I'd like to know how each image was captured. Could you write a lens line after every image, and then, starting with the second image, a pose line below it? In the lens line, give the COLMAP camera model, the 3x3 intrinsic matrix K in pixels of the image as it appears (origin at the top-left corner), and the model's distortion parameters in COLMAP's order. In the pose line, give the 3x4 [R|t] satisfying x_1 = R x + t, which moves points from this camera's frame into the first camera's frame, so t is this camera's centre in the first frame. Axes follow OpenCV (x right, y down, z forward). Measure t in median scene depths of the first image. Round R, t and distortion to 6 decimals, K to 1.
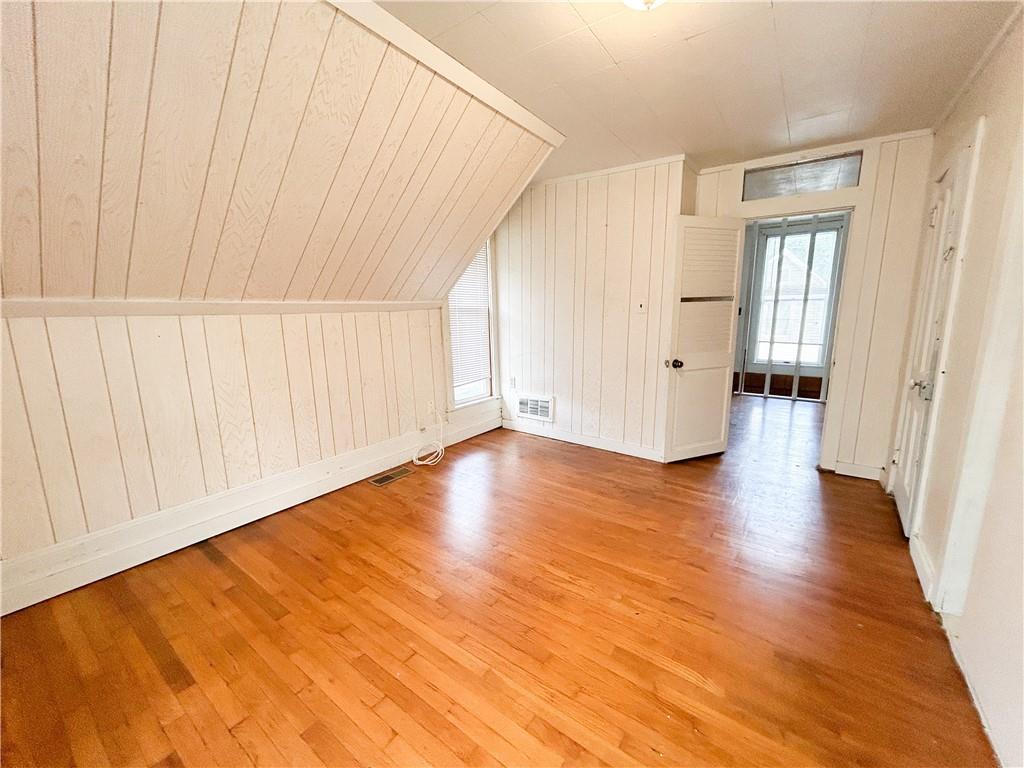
lens RADIAL K [[410.6, 0, 509.5], [0, 410.6, 384.7], [0, 0, 1]] dist [0.001712, -0.000596]
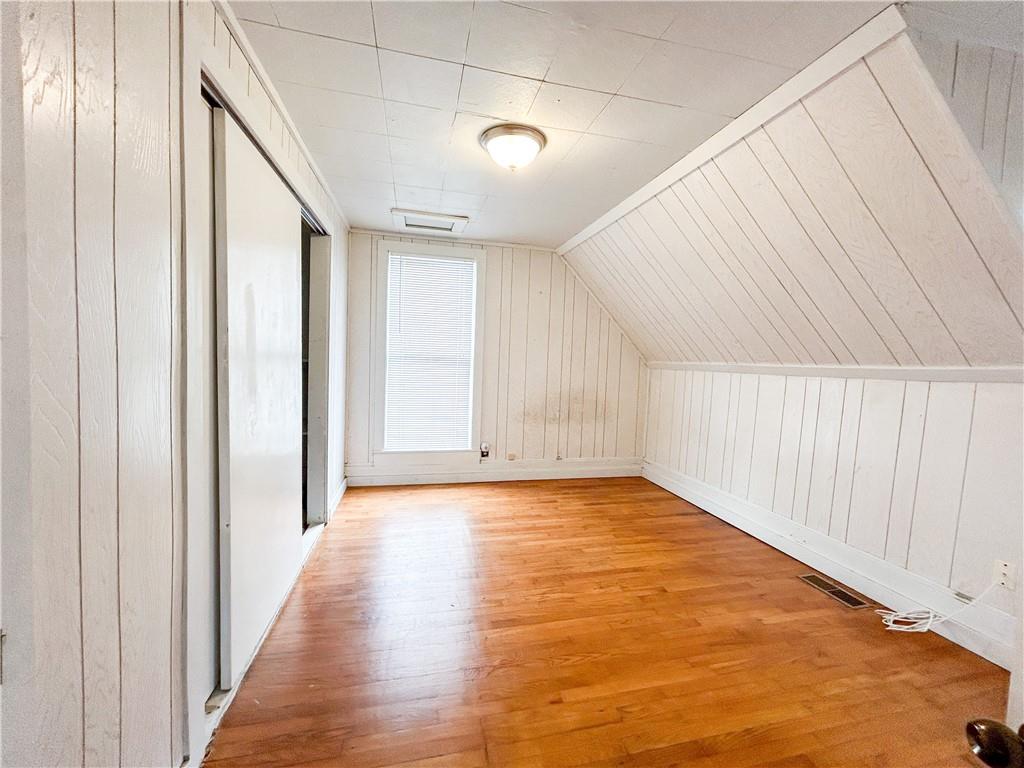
lens RADIAL K [[410.6, 0, 512.9], [0, 410.6, 388.1], [0, 0, 1]] dist [0.001712, -0.000596]
pose [[-0.645946, 0.037575, -0.762458, 0.864796], [-0.167724, 0.967397, 0.189768, -0.240898], [0.744730, 0.250463, -0.618584, 1.214957]]
